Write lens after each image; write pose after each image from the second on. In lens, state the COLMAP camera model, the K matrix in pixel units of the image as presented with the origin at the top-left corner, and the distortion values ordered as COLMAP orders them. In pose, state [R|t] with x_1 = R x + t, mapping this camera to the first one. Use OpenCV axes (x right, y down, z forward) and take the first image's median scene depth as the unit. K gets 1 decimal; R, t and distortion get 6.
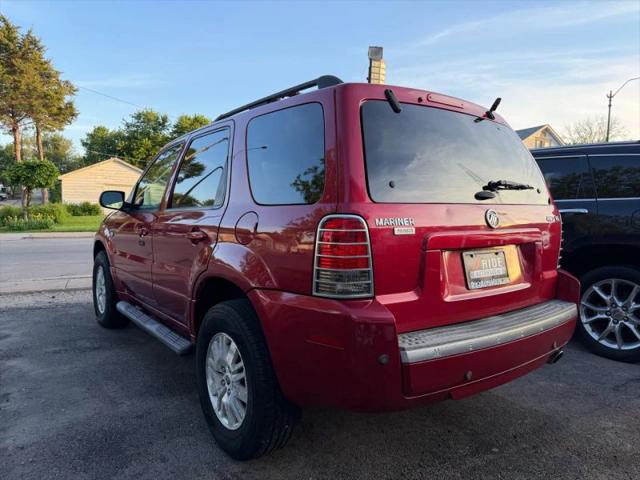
lens RADIAL K [[458.9, 0, 320.0], [0, 458.9, 241.6], [0, 0, 1]] dist [0.010611, -0.016445]
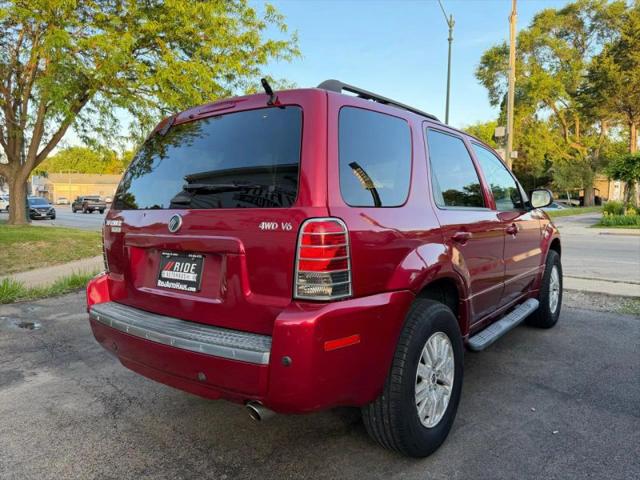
lens RADIAL K [[458.9, 0, 314.9], [0, 458.9, 242.6], [0, 0, 1]] dist [0.010611, -0.016445]
pose [[0.264489, 0.065237, -0.962180, 0.149488], [-0.051958, 0.997224, 0.053331, -0.007984], [0.962988, 0.035887, 0.267144, 0.106648]]
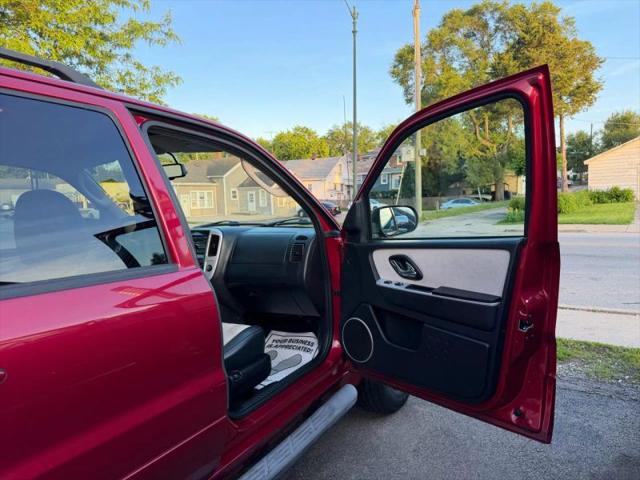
lens RADIAL K [[458.9, 0, 322.9], [0, 458.9, 240.7], [0, 0, 1]] dist [0.010611, -0.016445]
pose [[0.416535, 0.048925, -0.907802, 0.088980], [-0.017859, 0.998799, 0.045635, -0.021547], [0.908944, -0.002796, 0.416908, 0.195004]]
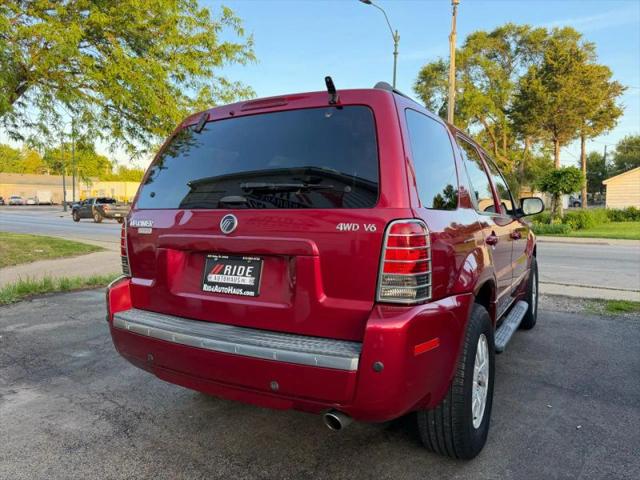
lens RADIAL K [[458.9, 0, 319.0], [0, 458.9, 239.8], [0, 0, 1]] dist [0.010611, -0.016445]
pose [[0.398947, 0.048927, -0.915668, 0.138168], [-0.063245, 0.997666, 0.025753, -0.005452], [0.914790, 0.047637, 0.401111, 0.081889]]
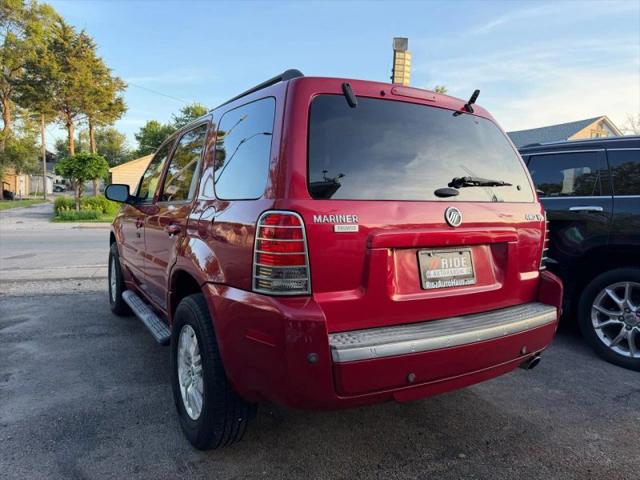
lens RADIAL K [[458.9, 0, 319.9], [0, 458.9, 241.1], [0, 0, 1]] dist [0.010611, -0.016445]
pose [[0.995145, 0.018540, -0.096658, 0.019920], [-0.017277, 0.999754, 0.013877, -0.000760], [0.096891, -0.012140, 0.995221, 0.001575]]
